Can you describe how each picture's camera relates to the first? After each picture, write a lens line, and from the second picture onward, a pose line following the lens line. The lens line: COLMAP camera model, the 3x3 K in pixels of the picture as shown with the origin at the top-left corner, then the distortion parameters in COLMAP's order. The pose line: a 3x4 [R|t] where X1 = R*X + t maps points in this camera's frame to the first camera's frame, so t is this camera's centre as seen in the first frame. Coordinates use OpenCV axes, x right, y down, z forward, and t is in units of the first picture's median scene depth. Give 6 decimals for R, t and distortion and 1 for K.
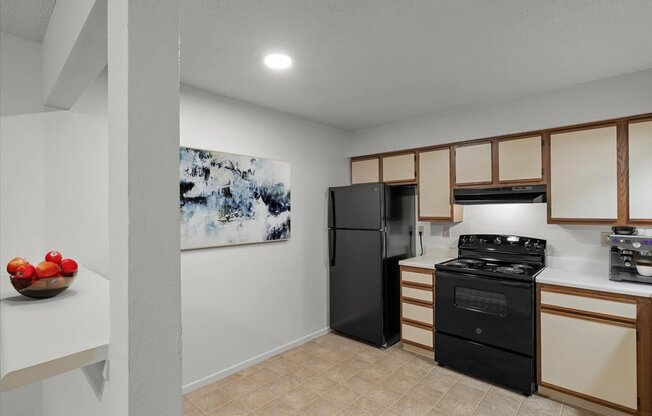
lens RADIAL K [[310.3, 0, 320.2], [0, 310.3, 209.1], [0, 0, 1]] dist [-0.000171, 0.000702]
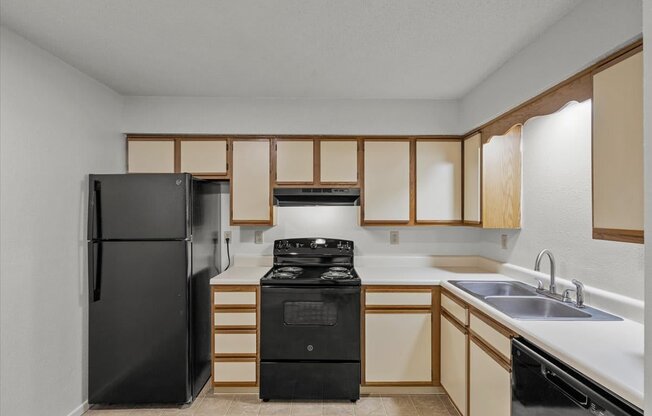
lens RADIAL K [[310.3, 0, 320.2], [0, 310.3, 209.1], [0, 0, 1]] dist [-0.000171, 0.000702]
pose [[0.726633, 0.011992, 0.686921, -0.071628], [-0.008871, 0.999928, -0.008072, 0.000347], [-0.686968, -0.000228, 0.726687, 0.273297]]
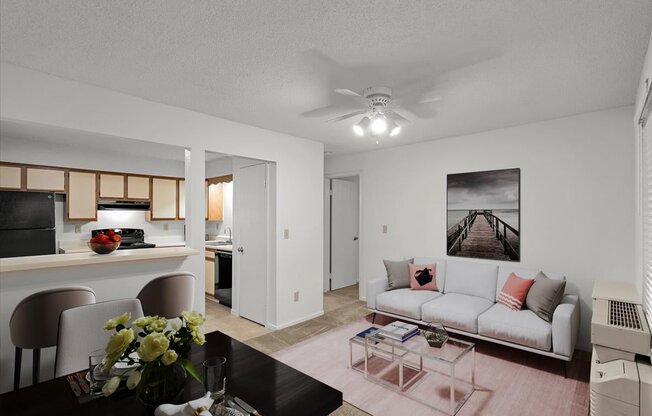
lens RADIAL K [[310.3, 0, 320.2], [0, 310.3, 209.1], [0, 0, 1]] dist [-0.000171, 0.000702]
pose [[0.001504, 0.025076, 0.999684, -1.099133], [-0.007205, 0.999660, -0.025065, 0.010568], [-0.999973, -0.007165, 0.001684, -0.112747]]
